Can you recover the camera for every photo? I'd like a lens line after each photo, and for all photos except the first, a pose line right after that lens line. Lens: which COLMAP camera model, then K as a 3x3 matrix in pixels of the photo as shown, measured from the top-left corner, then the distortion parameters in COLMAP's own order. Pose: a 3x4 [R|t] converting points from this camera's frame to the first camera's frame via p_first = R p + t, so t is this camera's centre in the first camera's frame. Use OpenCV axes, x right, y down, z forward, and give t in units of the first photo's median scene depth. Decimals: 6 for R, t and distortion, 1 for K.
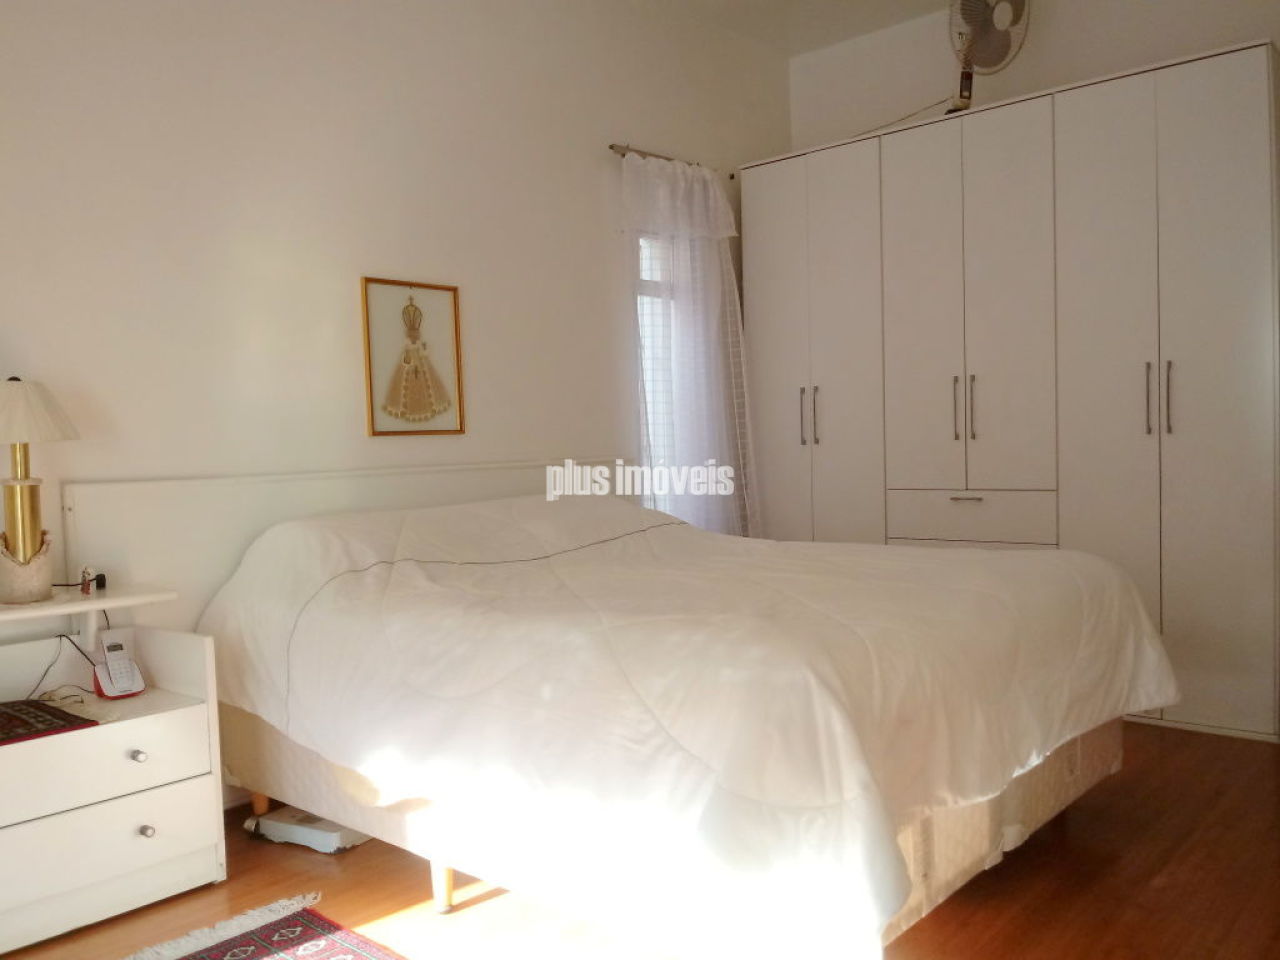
lens RADIAL K [[1035.8, 0, 644.6], [0, 1035.8, 478.9], [0, 0, 1]] dist [0.024676, -0.057692]
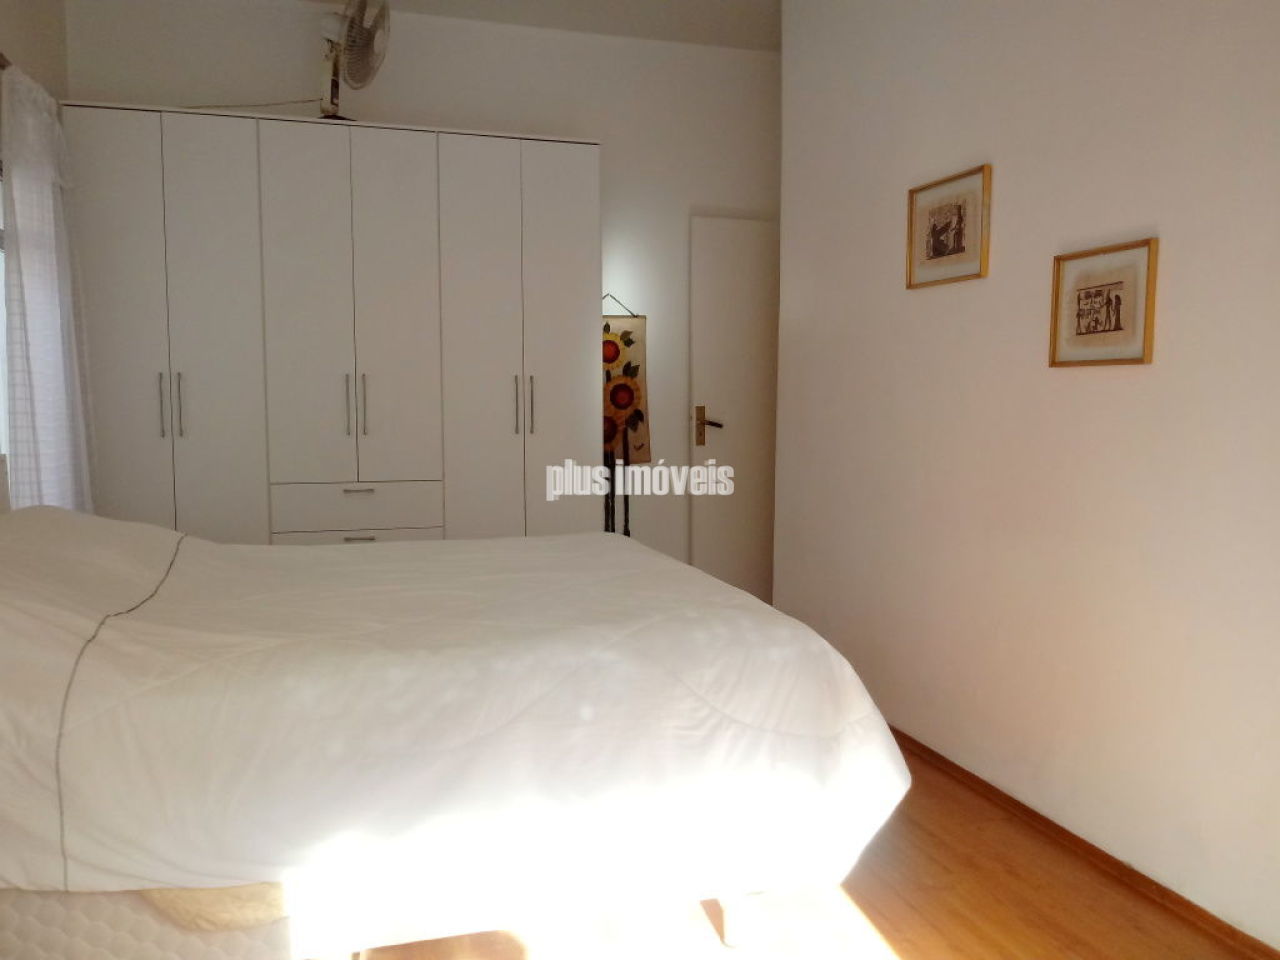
lens RADIAL K [[1035.8, 0, 644.4], [0, 1035.8, 485.8], [0, 0, 1]] dist [0.024676, -0.057692]
pose [[0.501037, -0.039128, 0.864541, -0.876943], [0.002925, 0.999048, 0.043521, -0.059254], [-0.865421, -0.019277, 0.500675, 0.397497]]
